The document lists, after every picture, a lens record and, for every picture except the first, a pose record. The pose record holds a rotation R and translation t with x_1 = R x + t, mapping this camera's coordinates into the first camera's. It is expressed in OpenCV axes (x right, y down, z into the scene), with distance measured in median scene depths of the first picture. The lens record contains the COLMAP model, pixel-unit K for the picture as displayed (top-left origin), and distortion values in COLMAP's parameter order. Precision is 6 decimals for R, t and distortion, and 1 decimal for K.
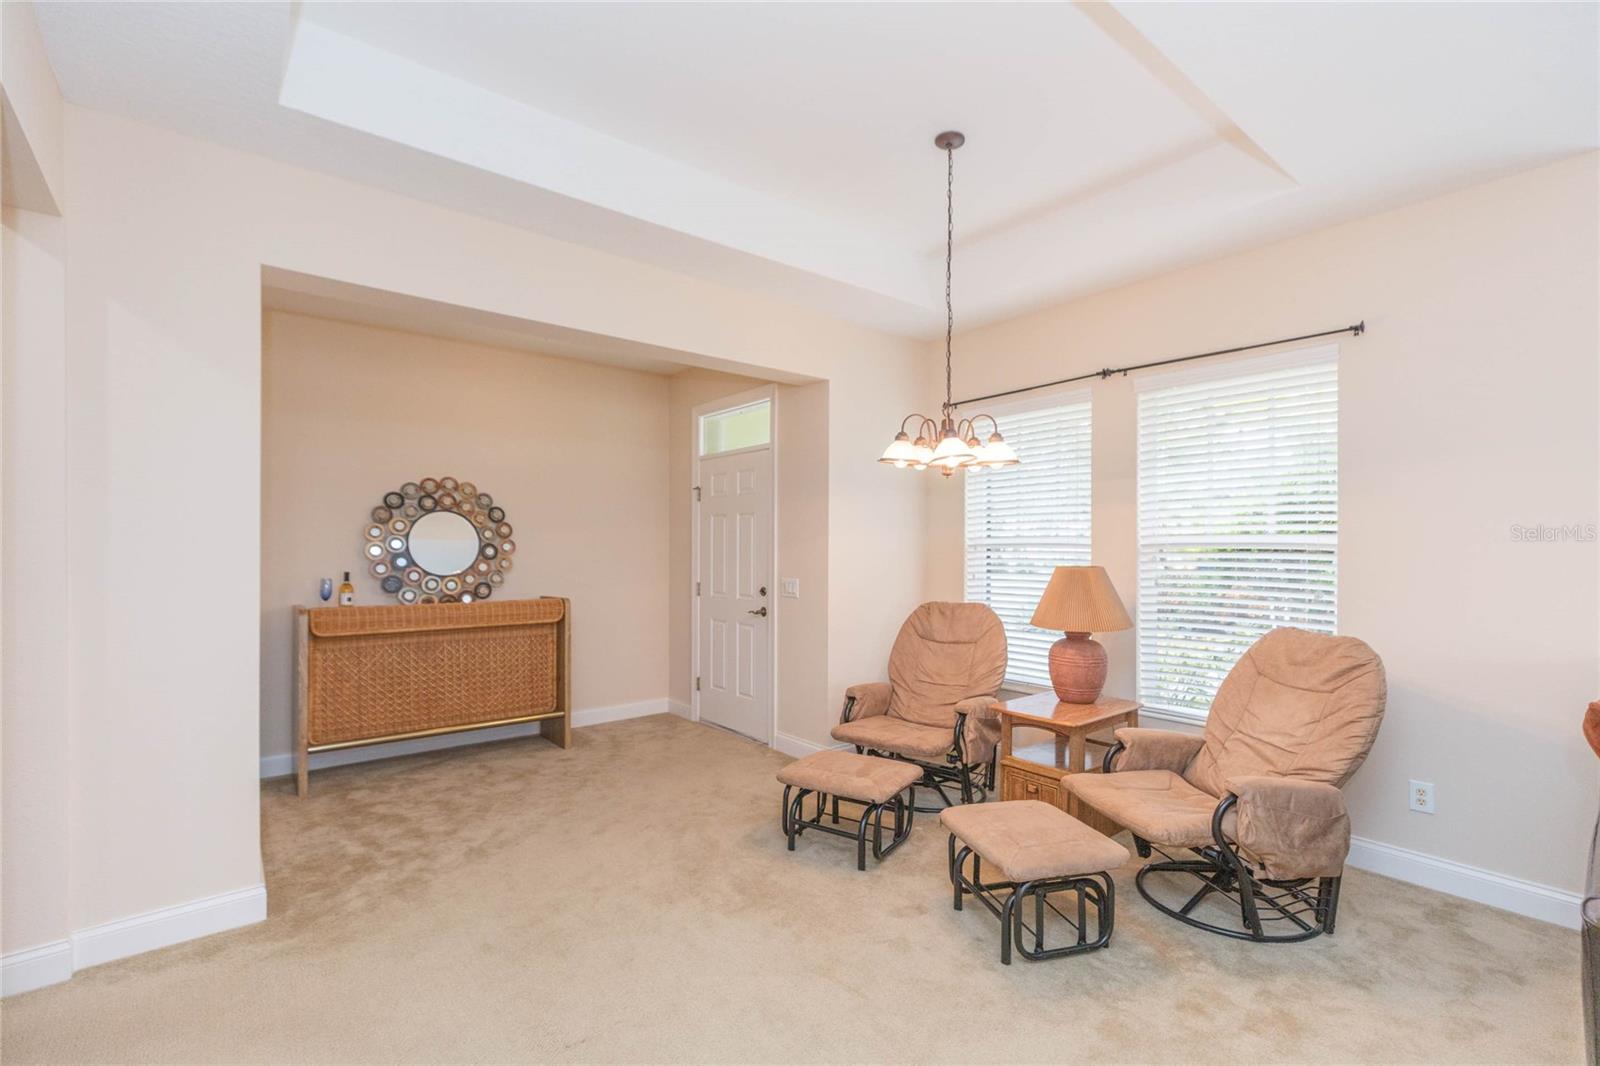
lens RADIAL K [[725.5, 0, 802.4], [0, 725.5, 502.6], [0, 0, 1]] dist [0.004877, 0.000111]
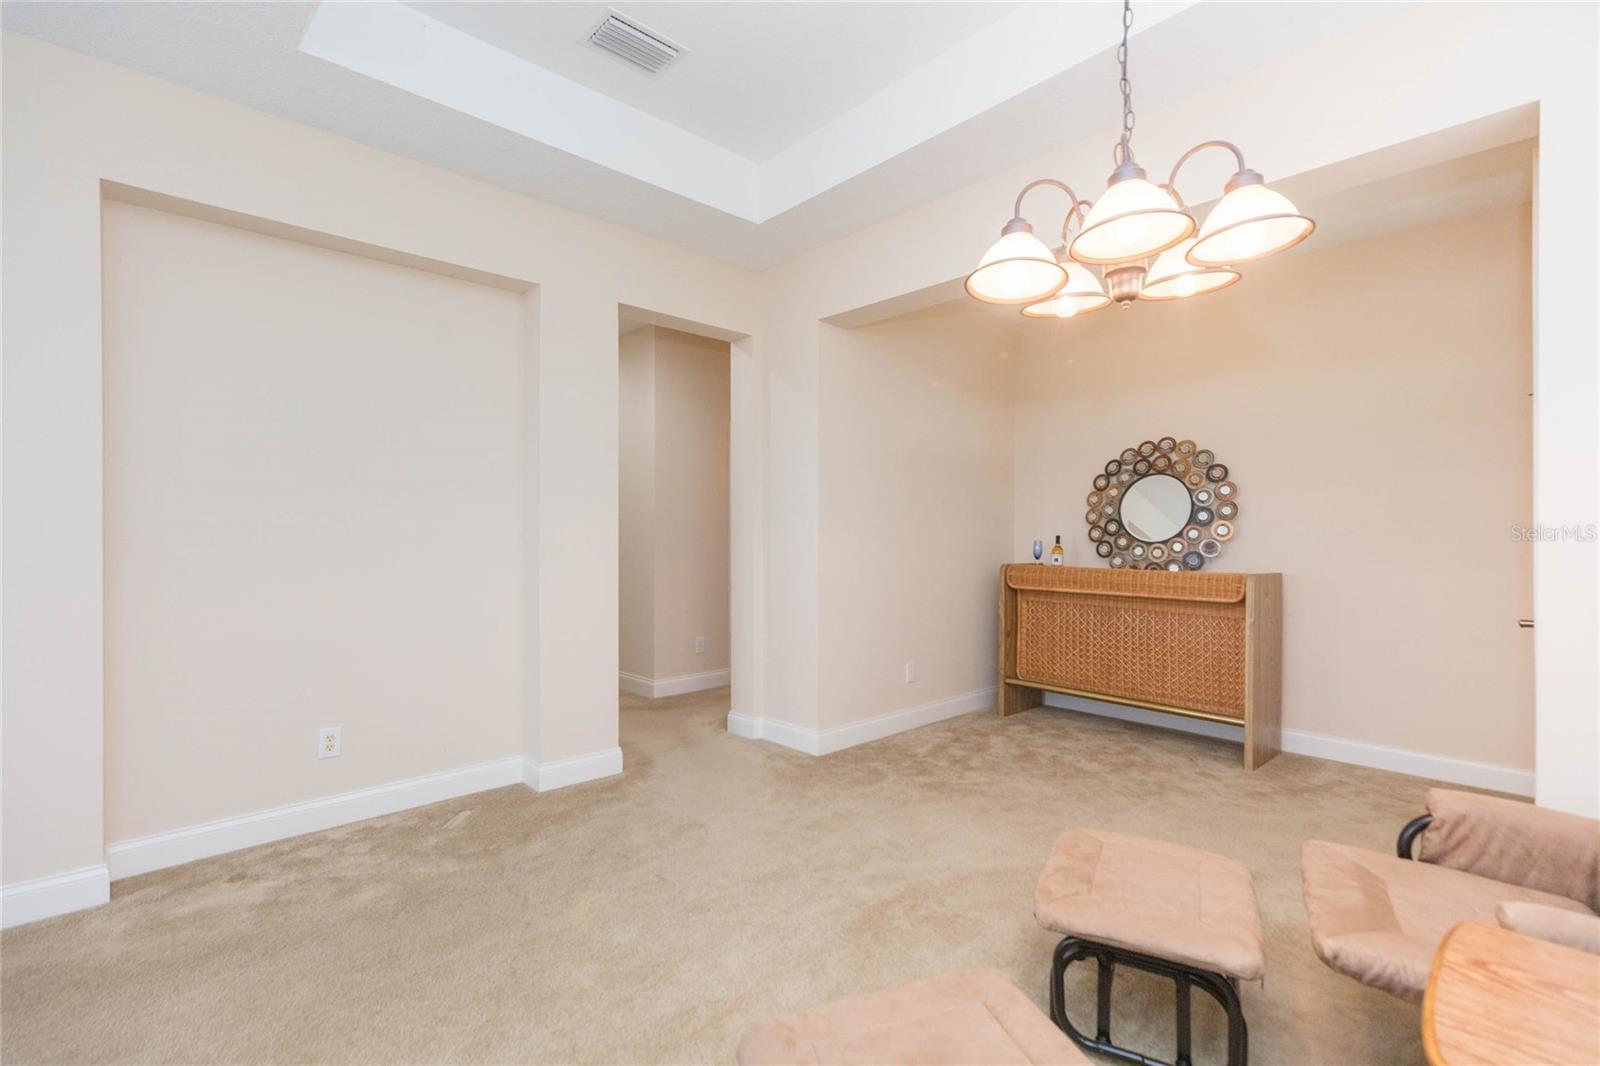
lens RADIAL K [[714.6, 0, 797.7], [0, 714.6, 489.5], [0, 0, 1]] dist [-0.000074, -0.000044]
pose [[0.062531, -0.062117, -0.996108, 0.407843], [0.058581, 0.996569, -0.058469, 0.059739], [0.996322, -0.054697, 0.065956, 0.484044]]
